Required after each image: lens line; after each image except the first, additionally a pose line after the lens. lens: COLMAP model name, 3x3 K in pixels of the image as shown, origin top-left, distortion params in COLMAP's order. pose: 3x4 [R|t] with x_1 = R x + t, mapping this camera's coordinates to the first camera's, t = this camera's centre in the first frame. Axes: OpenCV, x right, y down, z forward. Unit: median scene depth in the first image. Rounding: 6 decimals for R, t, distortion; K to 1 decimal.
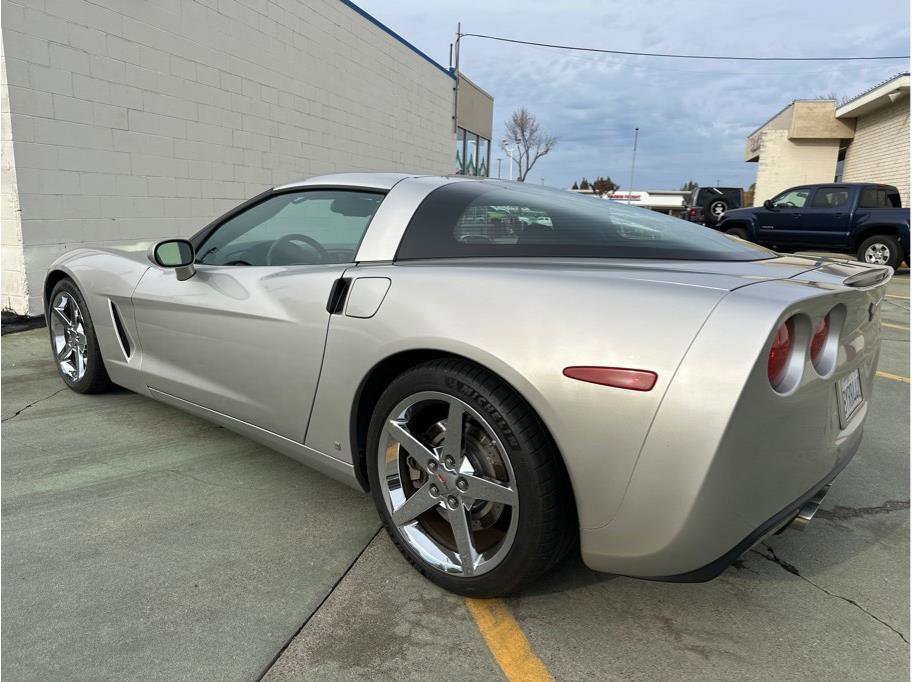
lens RADIAL K [[642.7, 0, 447.4], [0, 642.7, 339.5], [0, 0, 1]] dist [0.027985, -0.041434]
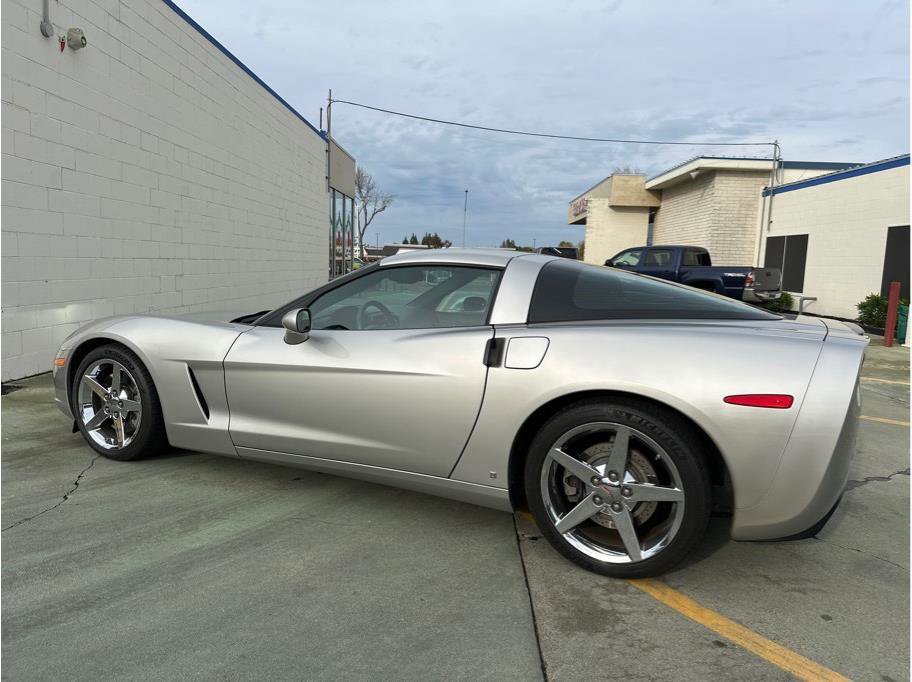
lens RADIAL K [[642.7, 0, 446.4], [0, 642.7, 348.1], [0, 0, 1]] dist [0.027985, -0.041434]
pose [[0.962653, -0.032386, 0.268794, -0.249612], [0.050132, 0.996973, -0.059422, -0.003222], [-0.266056, 0.070678, 0.961363, -0.071884]]
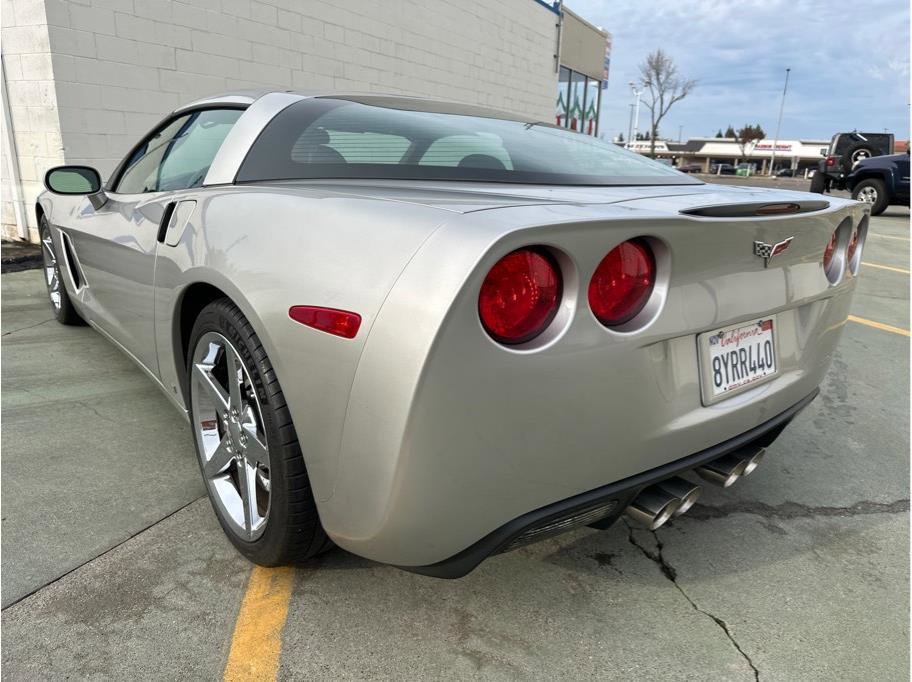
lens RADIAL K [[642.7, 0, 457.1], [0, 642.7, 341.1], [0, 0, 1]] dist [0.027985, -0.041434]
pose [[0.982863, 0.051791, -0.176910, 0.167918], [-0.038748, 0.996324, 0.076404, 0.005189], [0.180217, -0.068240, 0.981257, 0.072004]]
